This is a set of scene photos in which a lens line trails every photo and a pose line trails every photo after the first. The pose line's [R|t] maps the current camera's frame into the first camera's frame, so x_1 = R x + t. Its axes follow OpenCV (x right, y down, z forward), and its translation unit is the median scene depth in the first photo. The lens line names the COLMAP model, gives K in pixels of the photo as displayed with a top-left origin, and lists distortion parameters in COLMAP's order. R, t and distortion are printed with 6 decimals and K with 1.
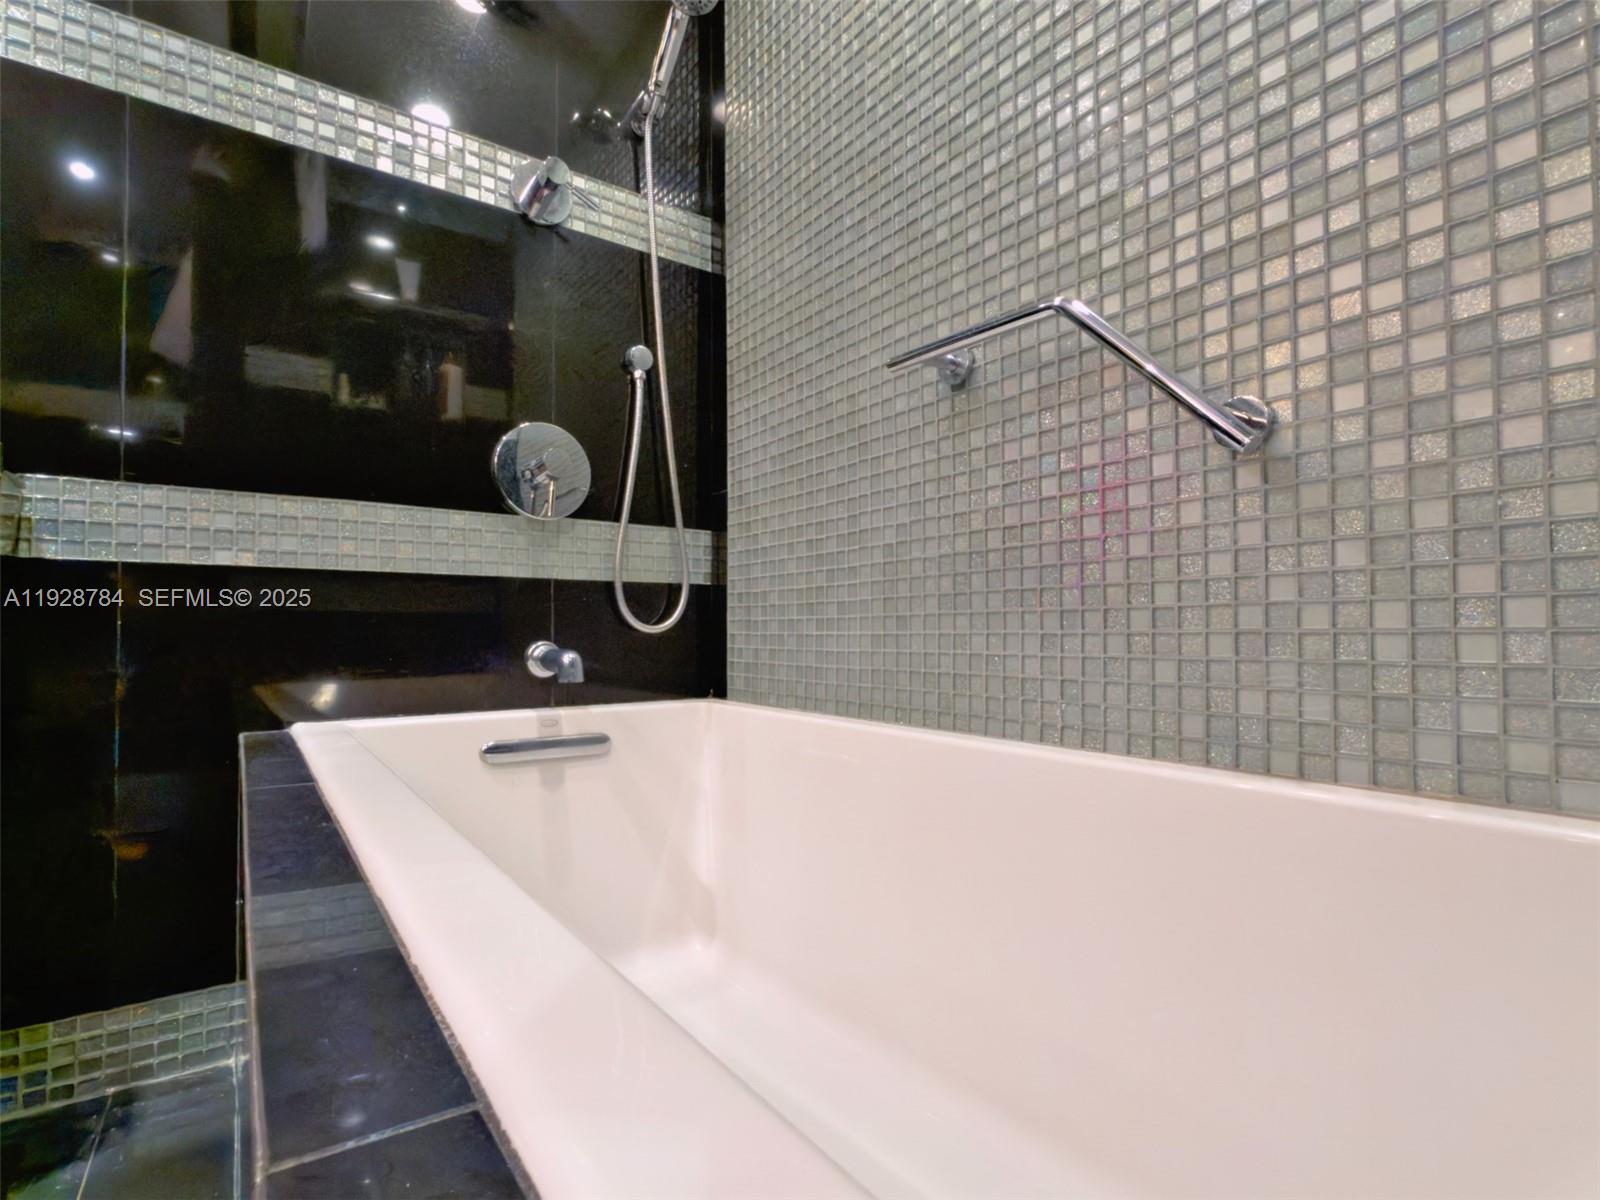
lens RADIAL K [[763.0, 0, 749.7], [0, 763.0, 619.8], [0, 0, 1]] dist [-0.005828, -0.000134]
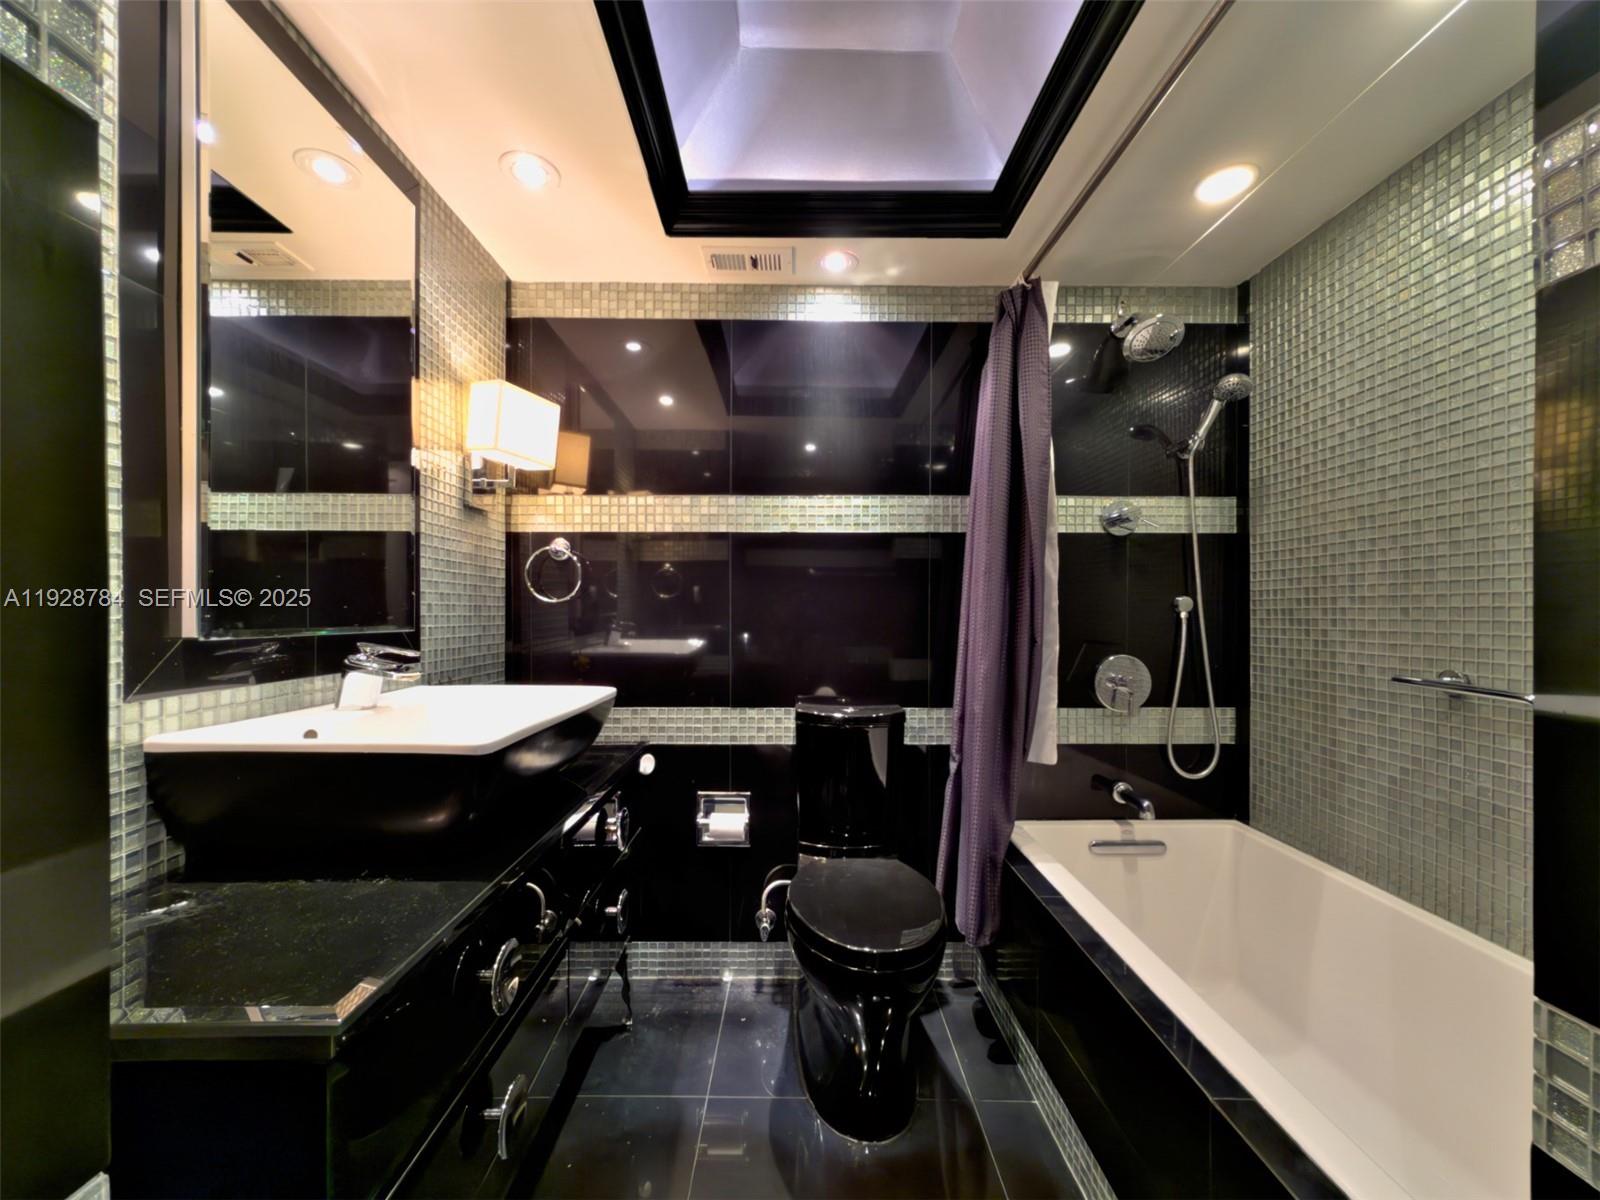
lens RADIAL K [[642.7, 0, 793.6], [0, 642.7, 610.7], [0, 0, 1]] dist [-0.002283, 0.000056]
pose [[0.836202, 0.003787, -0.548409, -0.101119], [0.006549, 0.999836, 0.016889, -0.392963], [0.548383, -0.017714, 0.836040, -0.615071]]
